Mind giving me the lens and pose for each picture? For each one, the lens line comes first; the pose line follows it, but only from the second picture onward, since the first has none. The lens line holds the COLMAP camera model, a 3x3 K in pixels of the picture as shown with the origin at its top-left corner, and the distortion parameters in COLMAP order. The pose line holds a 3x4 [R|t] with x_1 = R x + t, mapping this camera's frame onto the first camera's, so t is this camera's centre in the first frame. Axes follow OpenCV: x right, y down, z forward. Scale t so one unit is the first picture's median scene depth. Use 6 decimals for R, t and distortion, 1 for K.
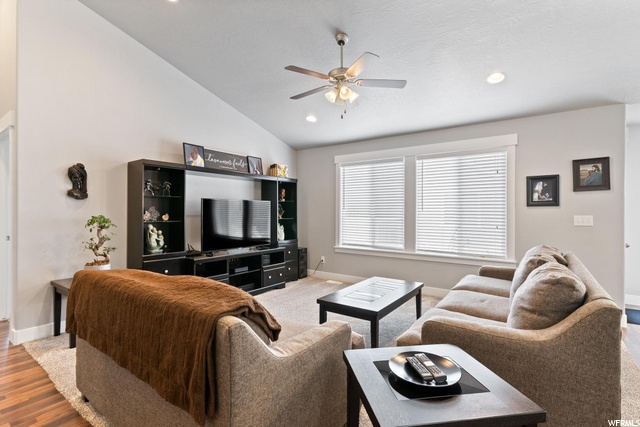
lens RADIAL K [[310.2, 0, 323.5], [0, 310.2, 212.4], [0, 0, 1]] dist [-0.004034, -0.000641]
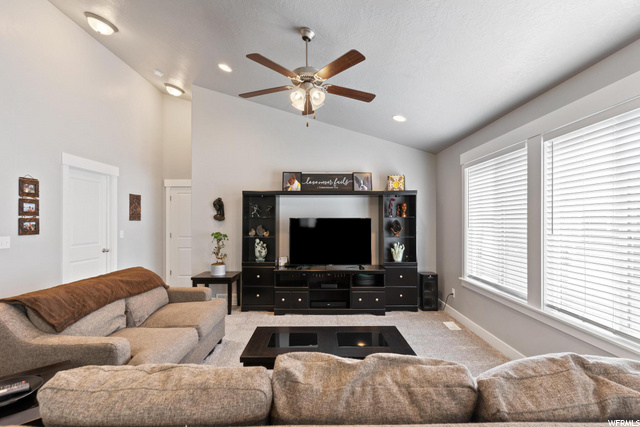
lens RADIAL K [[310.2, 0, 322.8], [0, 310.2, 215.0], [0, 0, 1]] dist [-0.004034, -0.000641]
pose [[0.578369, -0.018164, -0.815573, 0.550548], [0.000399, 0.999758, -0.021983, -0.027352], [0.815775, 0.012389, 0.578236, 0.380208]]
